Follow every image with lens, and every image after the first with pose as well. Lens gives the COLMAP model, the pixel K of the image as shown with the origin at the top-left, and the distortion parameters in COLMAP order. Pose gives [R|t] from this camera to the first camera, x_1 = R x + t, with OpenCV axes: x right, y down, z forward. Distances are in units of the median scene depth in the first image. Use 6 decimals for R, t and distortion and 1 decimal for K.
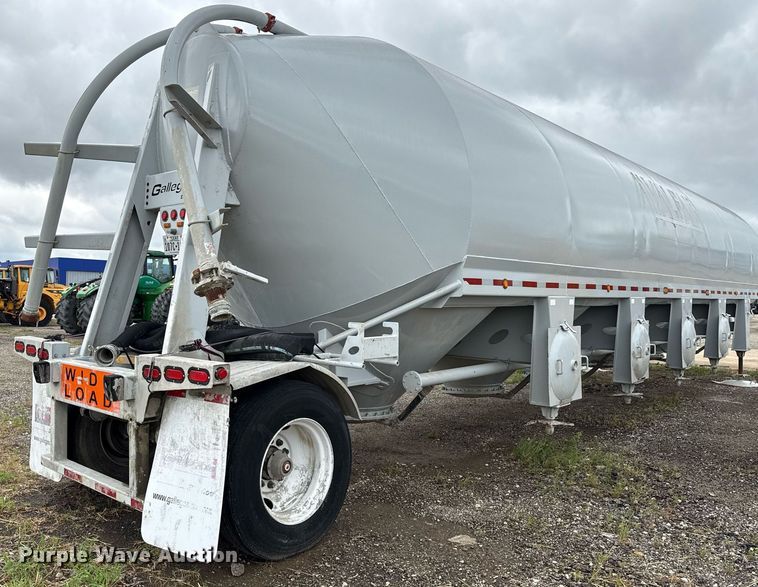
lens RADIAL K [[625.1, 0, 324.3], [0, 625.1, 290.8], [0, 0, 1]] dist [0.175567, -0.347719]
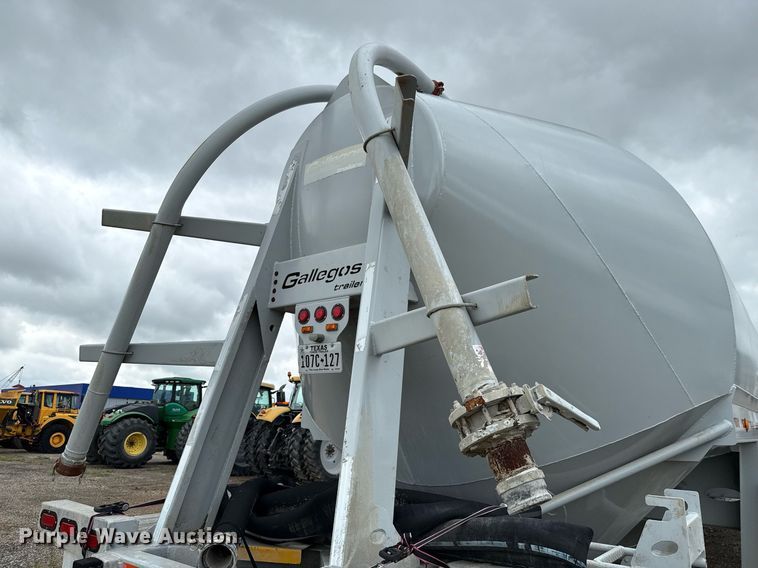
lens RADIAL K [[531.6, 0, 373.0], [0, 531.6, 285.7], [0, 0, 1]] dist [0.007388, -0.010866]
pose [[0.994398, 0.038418, 0.098468, -0.239955], [-0.013444, 0.970010, -0.242691, -0.013542], [-0.104839, 0.240008, 0.965093, 0.444153]]
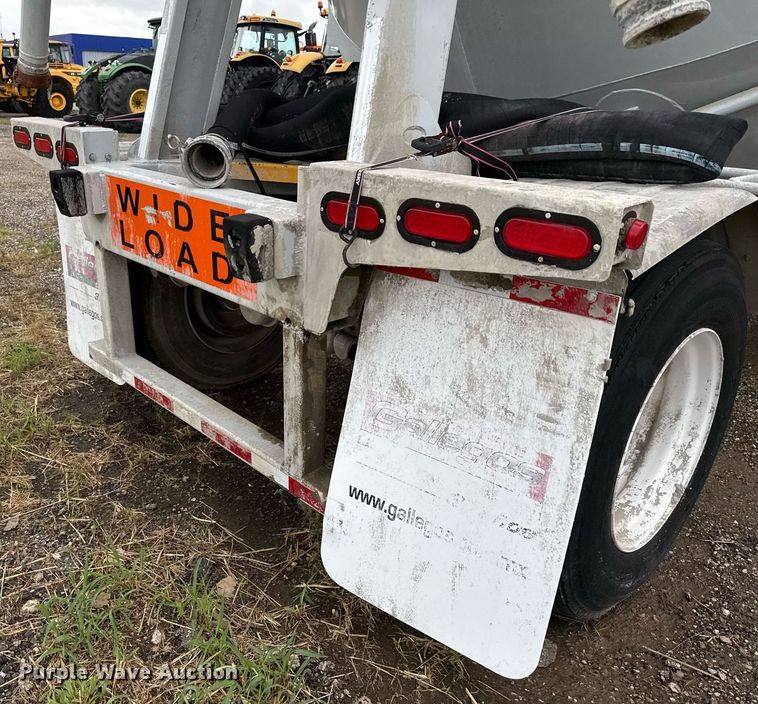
lens RADIAL K [[643.6, 0, 303.0], [0, 643.6, 336.9], [0, 0, 1]] dist [0.089749, -0.125989]
pose [[0.996670, 0.033767, -0.074221, -0.219537], [-0.004471, 0.931490, 0.363738, 0.047708], [0.081419, -0.362195, 0.928539, 0.502601]]
